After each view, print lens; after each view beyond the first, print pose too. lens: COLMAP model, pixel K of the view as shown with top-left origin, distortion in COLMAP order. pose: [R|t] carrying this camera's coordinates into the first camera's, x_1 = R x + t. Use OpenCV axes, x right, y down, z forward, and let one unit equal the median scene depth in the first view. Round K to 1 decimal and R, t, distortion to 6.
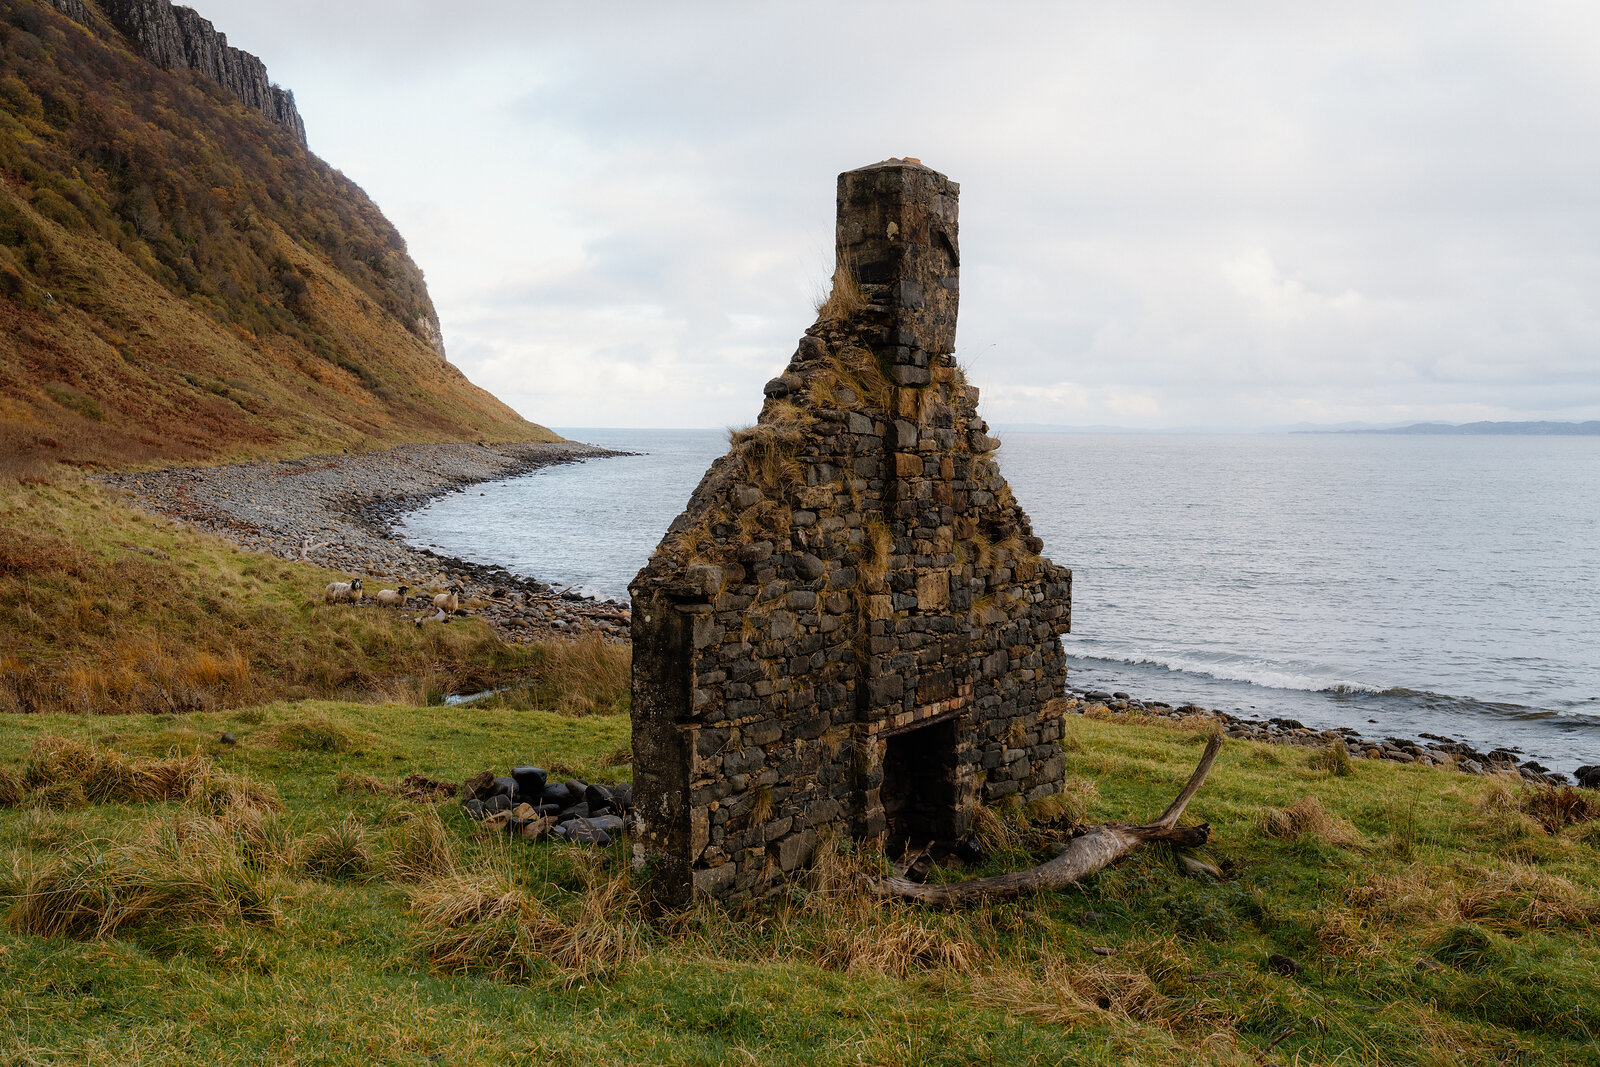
lens RADIAL K [[1451.9, 0, 800.0], [0, 1451.9, 533.5], [0, 0, 1]] dist [0.003720, 0.011506]
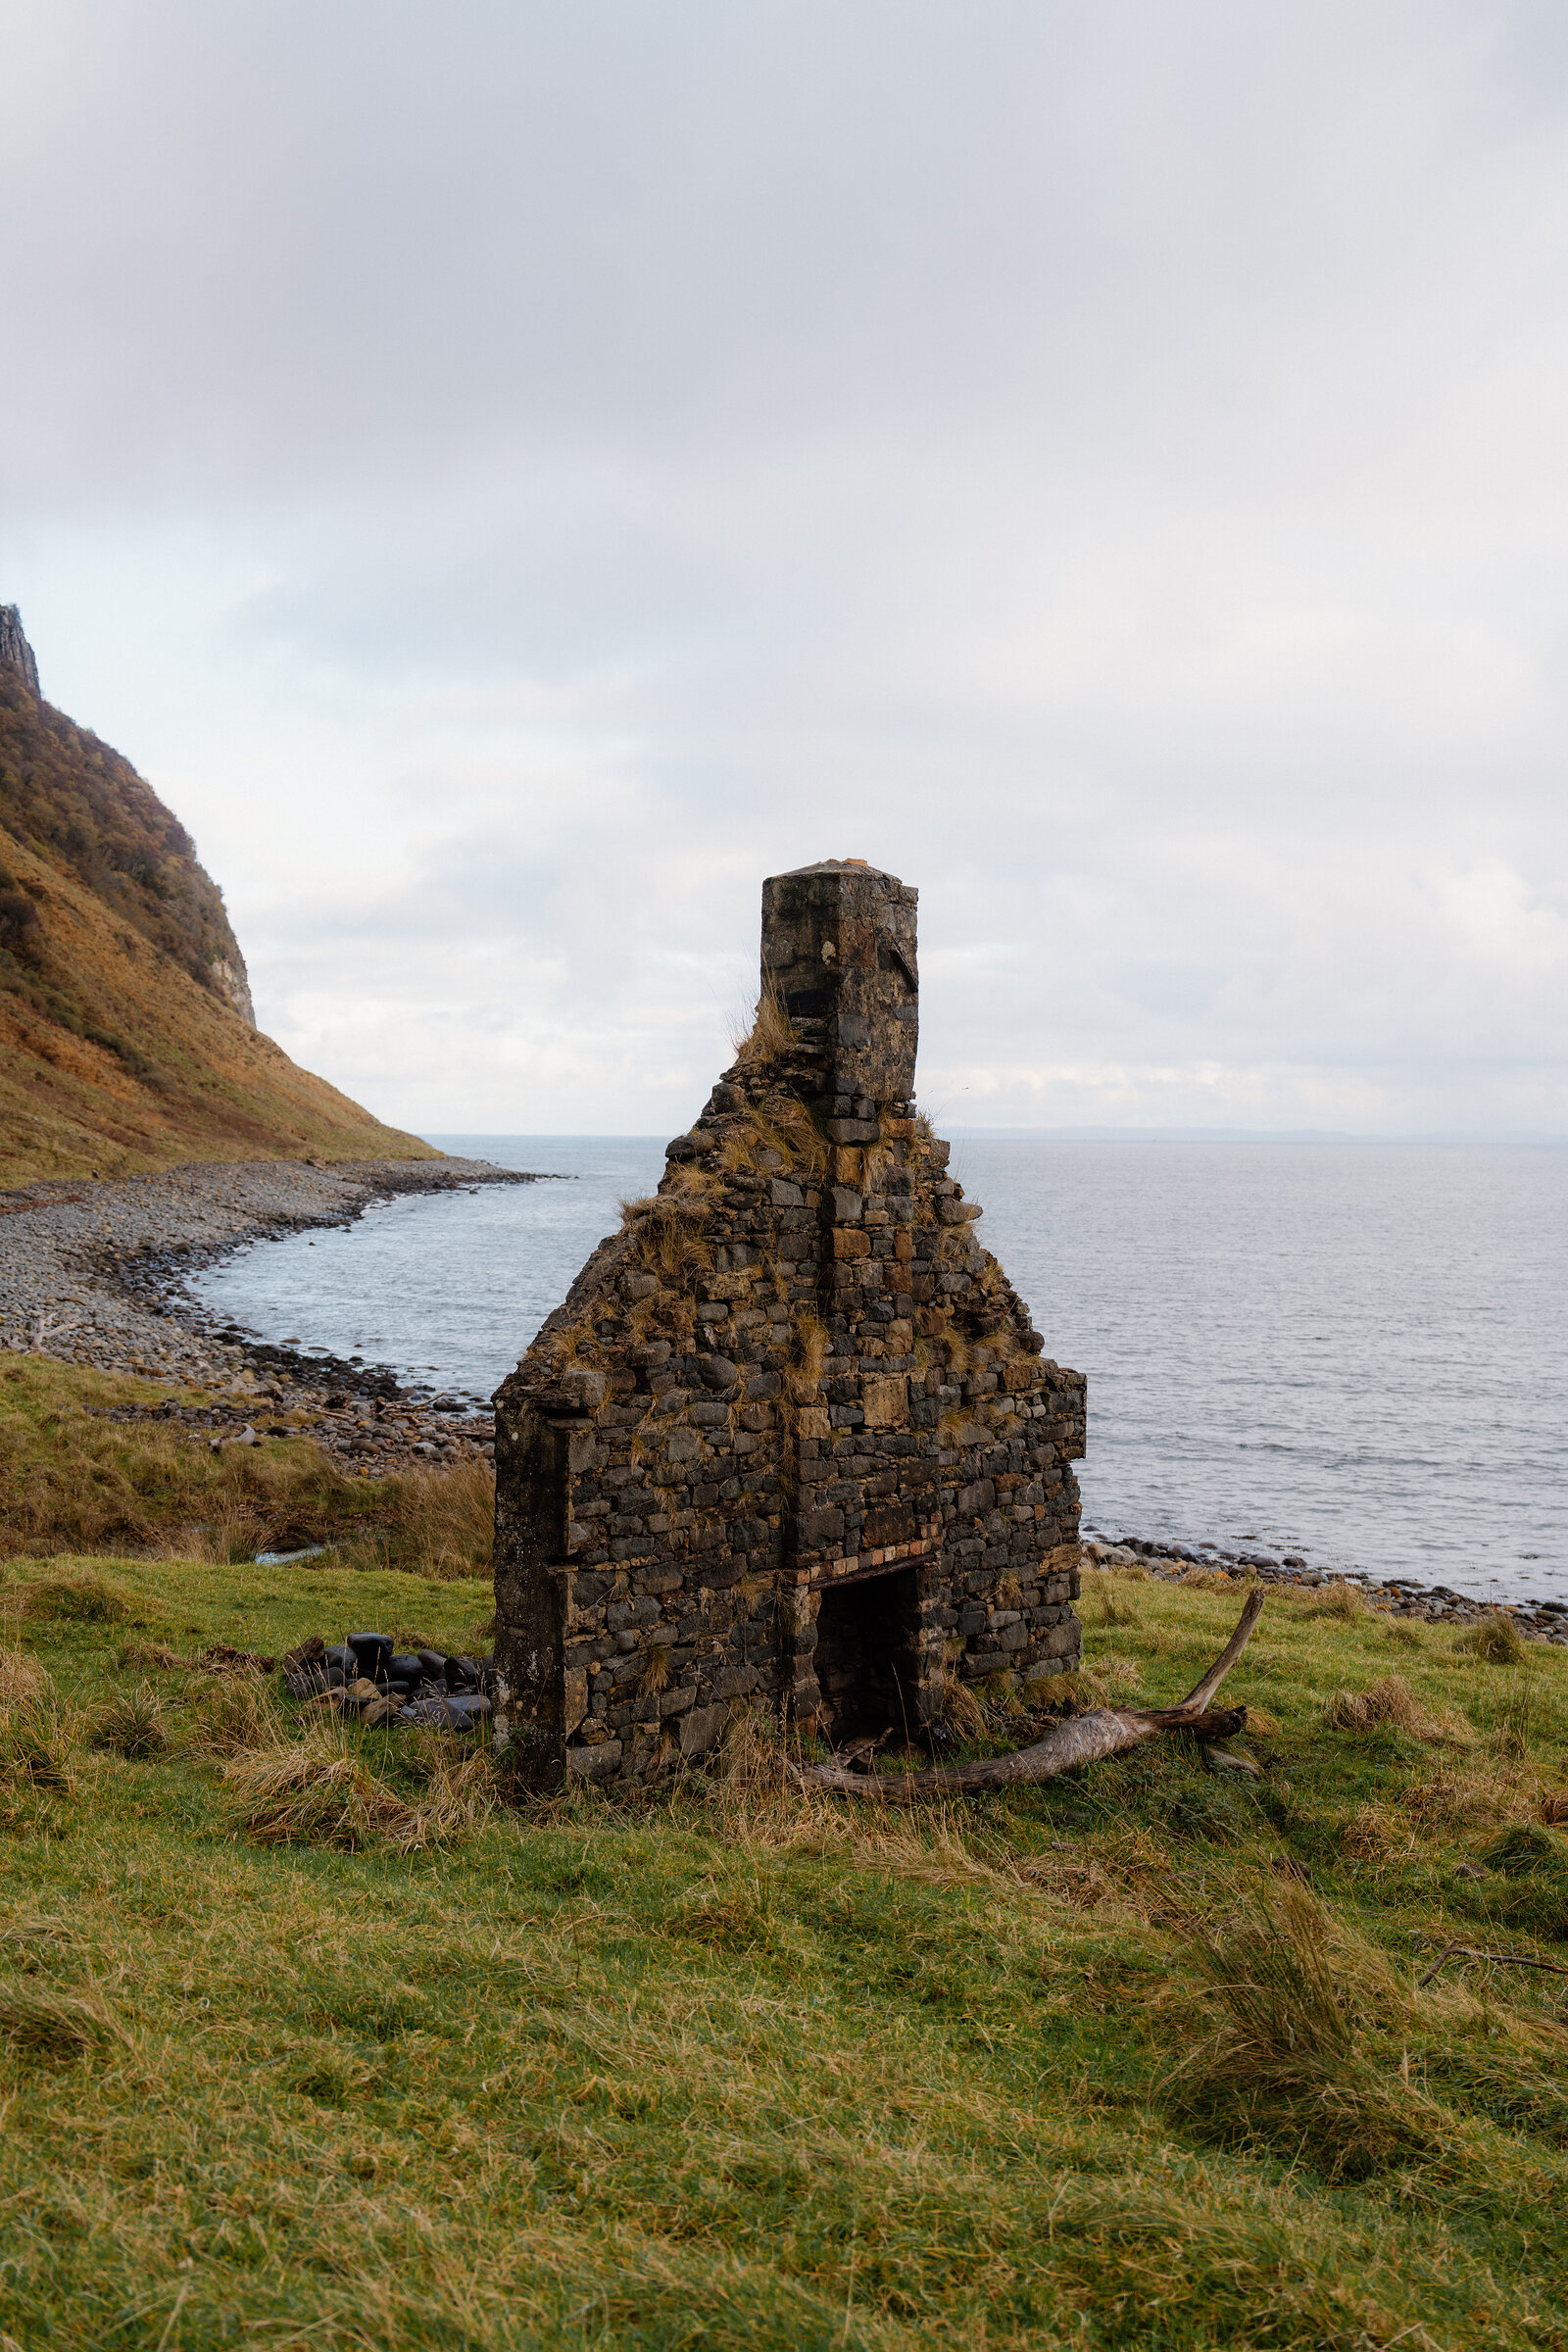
lens RADIAL K [[2366.8, 0, 784.0], [0, 2366.8, 1176.0], [0, 0, 1]] dist [0.062955, 0.005979]
pose [[0.999823, 0.000361, -0.018809, 0.058076], [-0.001369, 0.998560, -0.053637, -0.013318], [0.018763, 0.053653, 0.998383, -0.274854]]
